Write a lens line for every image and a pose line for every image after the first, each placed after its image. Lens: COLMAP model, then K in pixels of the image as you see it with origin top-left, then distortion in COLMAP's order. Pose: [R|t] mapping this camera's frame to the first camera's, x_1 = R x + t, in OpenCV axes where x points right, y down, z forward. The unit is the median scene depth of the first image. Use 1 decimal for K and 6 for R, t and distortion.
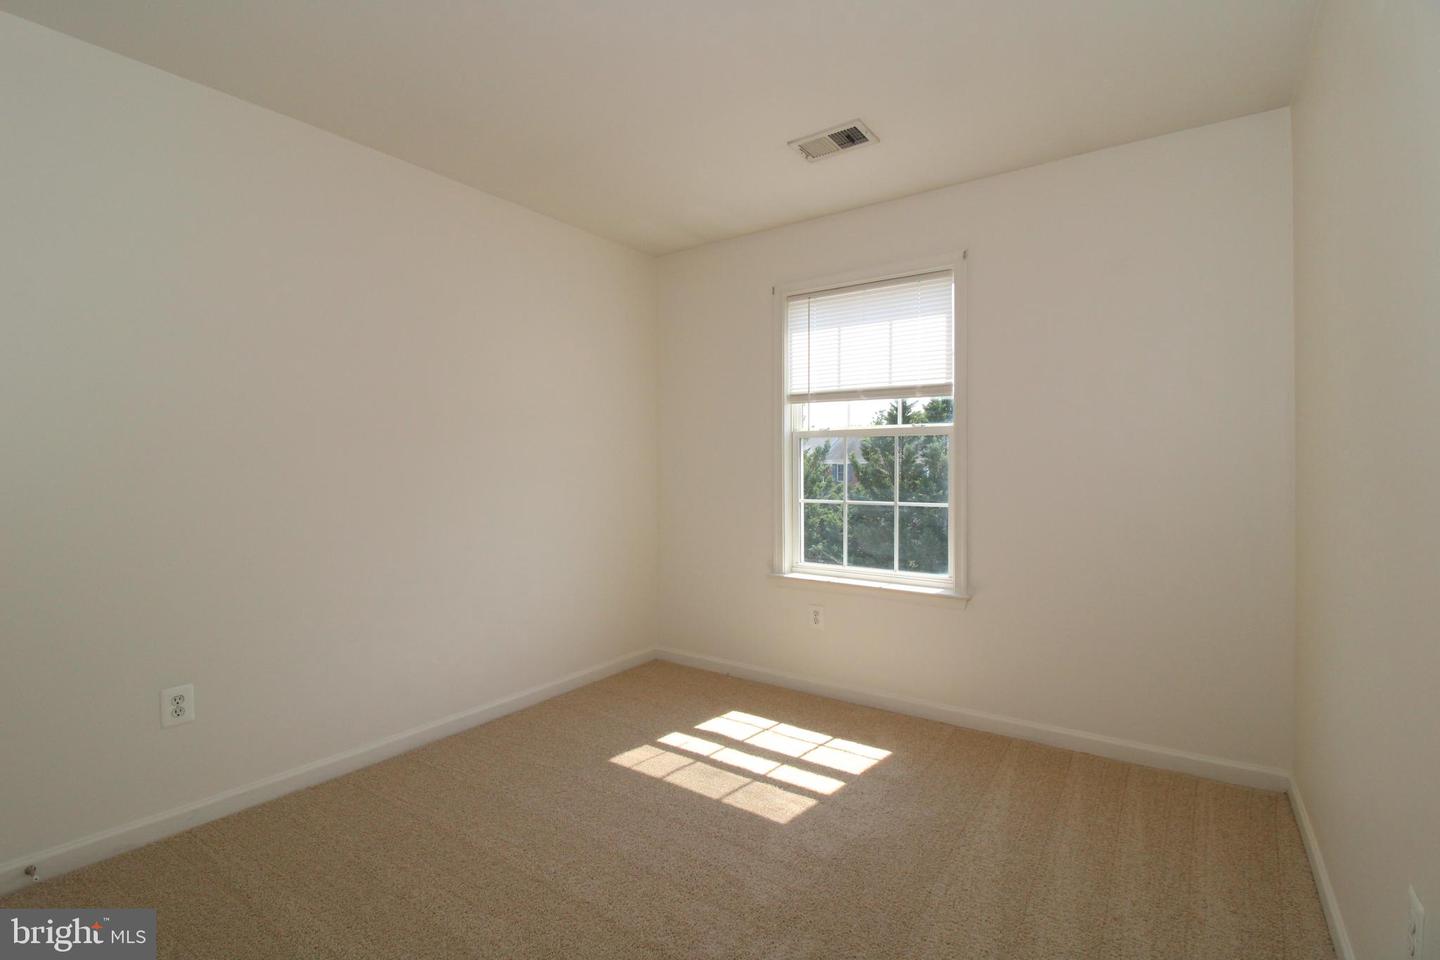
lens RADIAL K [[659.5, 0, 717.3], [0, 659.5, 469.9], [0, 0, 1]] dist [0.000430, -0.000325]
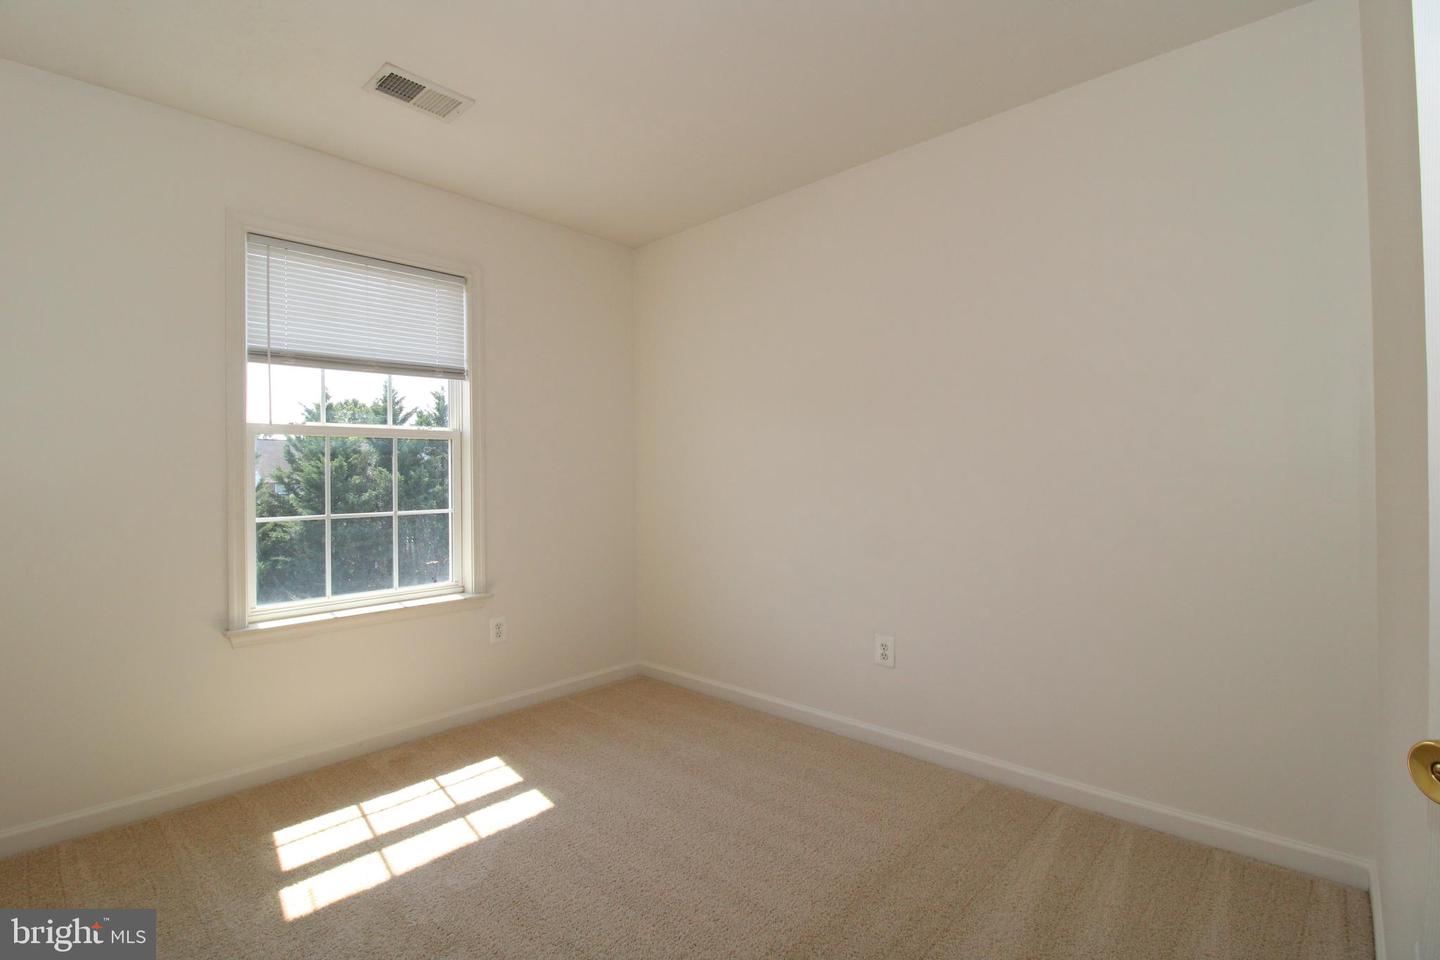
lens RADIAL K [[667.5, 0, 720.0], [0, 667.5, 480.0], [0, 0, 1]] dist [0.000302, -0.000177]
pose [[0.151430, -0.015568, 0.988345, -0.584702], [0.017198, 0.999766, 0.013113, 0.001526], [-0.988318, 0.015012, 0.151662, 0.441510]]
